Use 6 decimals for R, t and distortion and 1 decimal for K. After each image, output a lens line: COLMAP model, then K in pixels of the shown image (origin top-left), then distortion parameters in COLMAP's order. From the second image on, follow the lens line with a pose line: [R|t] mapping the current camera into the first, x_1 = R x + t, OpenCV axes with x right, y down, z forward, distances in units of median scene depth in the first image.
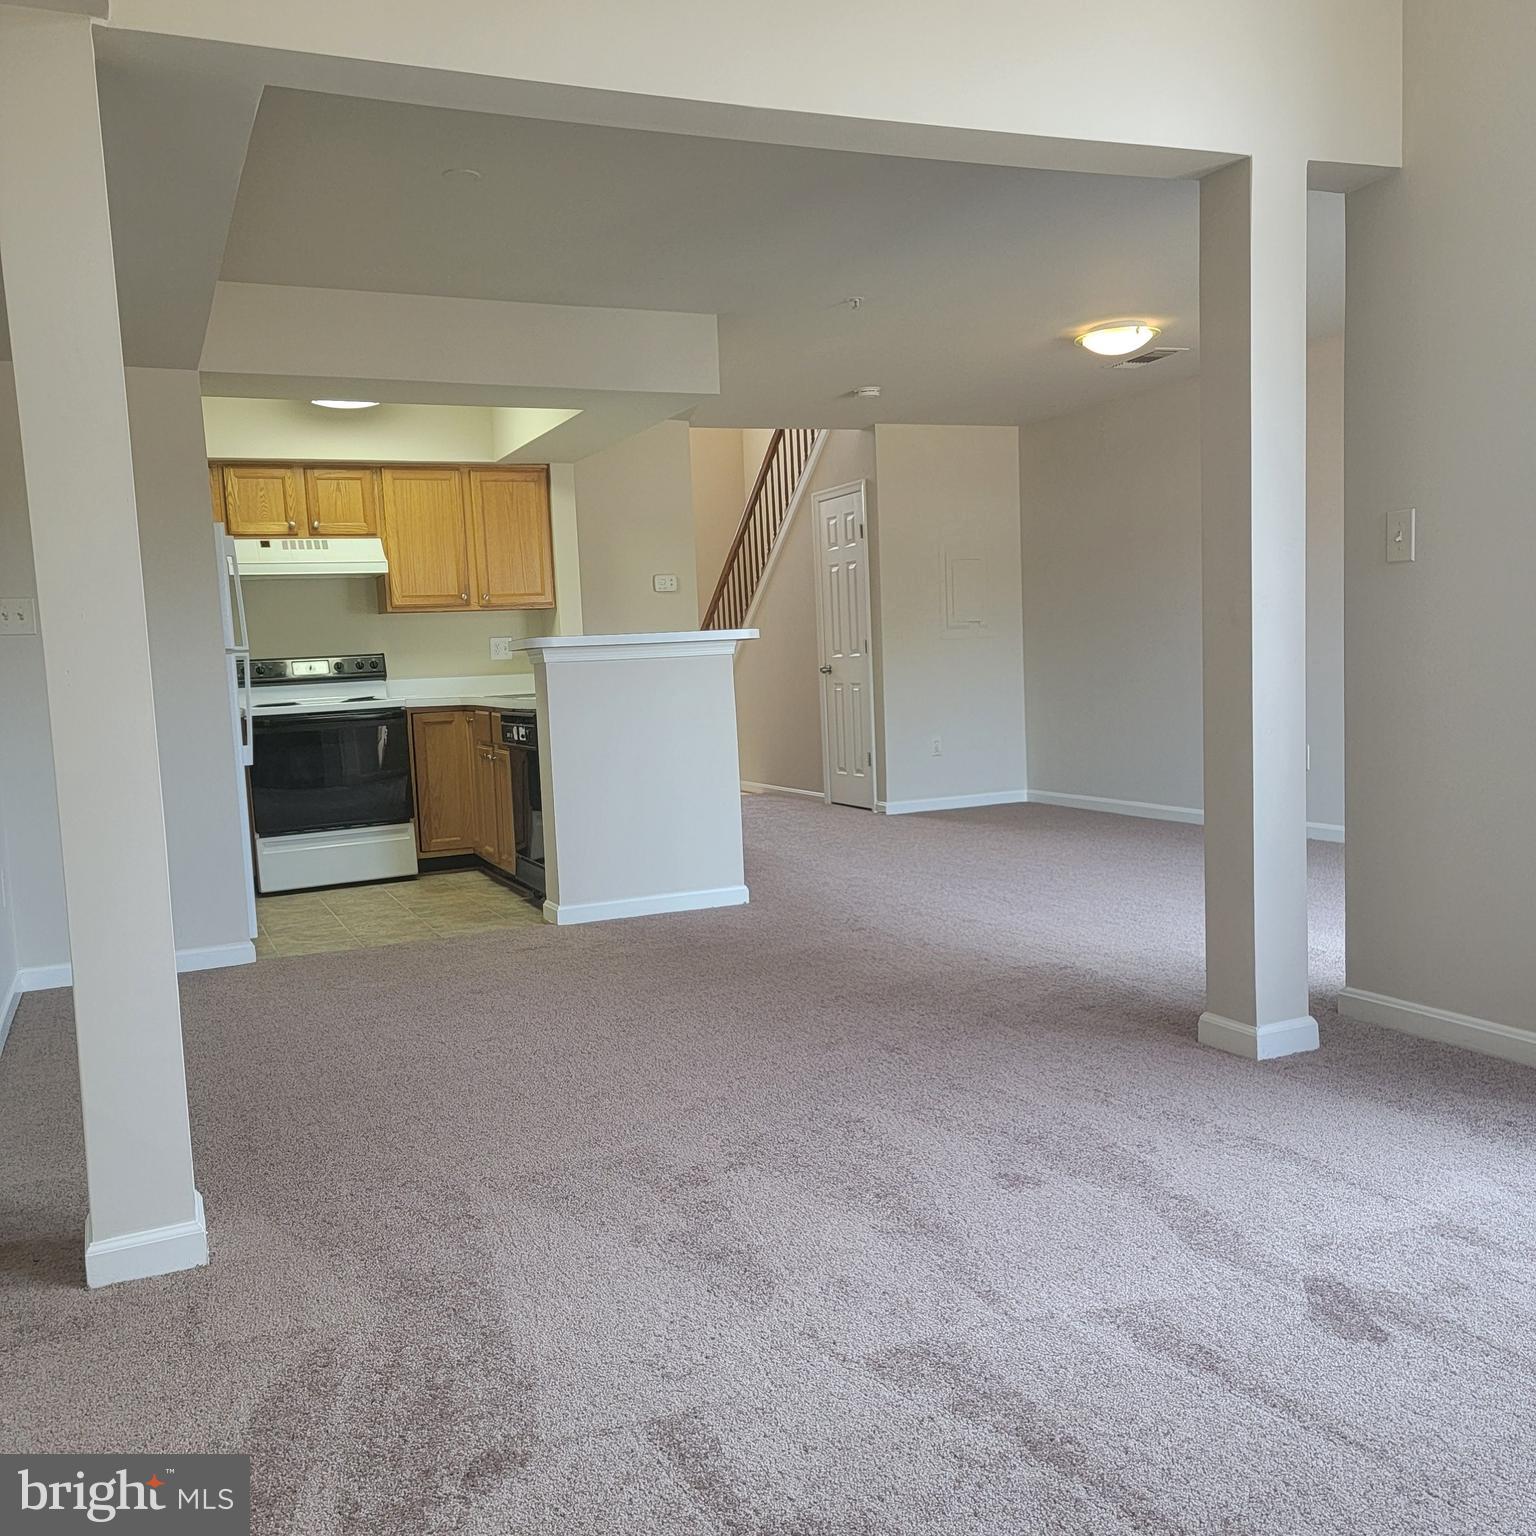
lens RADIAL K [[1452.8, 0, 733.8], [0, 1452.8, 770.1], [0, 0, 1]] dist [0.107573, -0.078820]
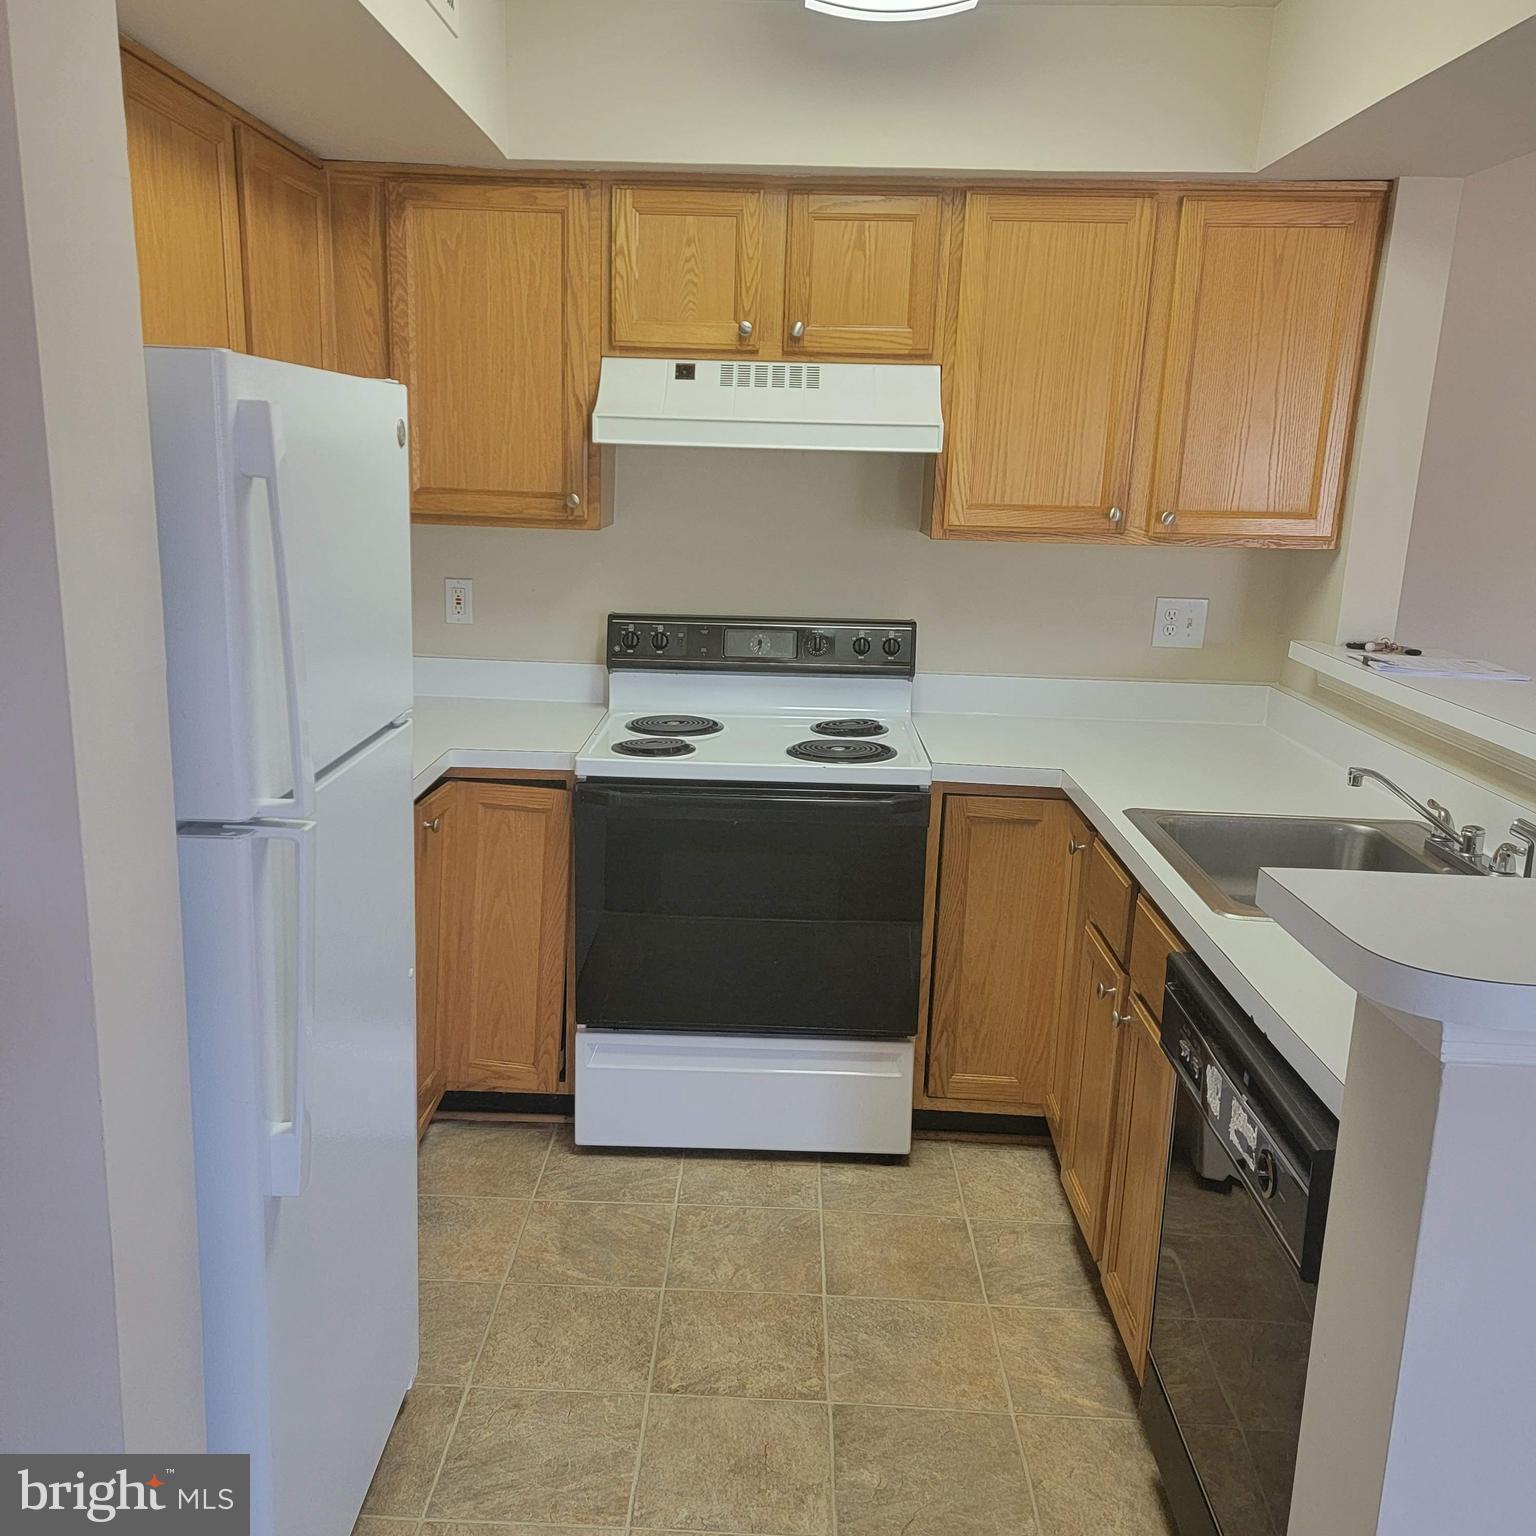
lens RADIAL K [[1452.8, 0, 733.8], [0, 1452.8, 770.1], [0, 0, 1]] dist [0.107573, -0.078820]
pose [[0.900854, 0.175064, -0.397259, -0.105096], [-0.105322, 0.975881, 0.191216, -0.119637], [0.421153, -0.130417, 0.897564, 0.579044]]
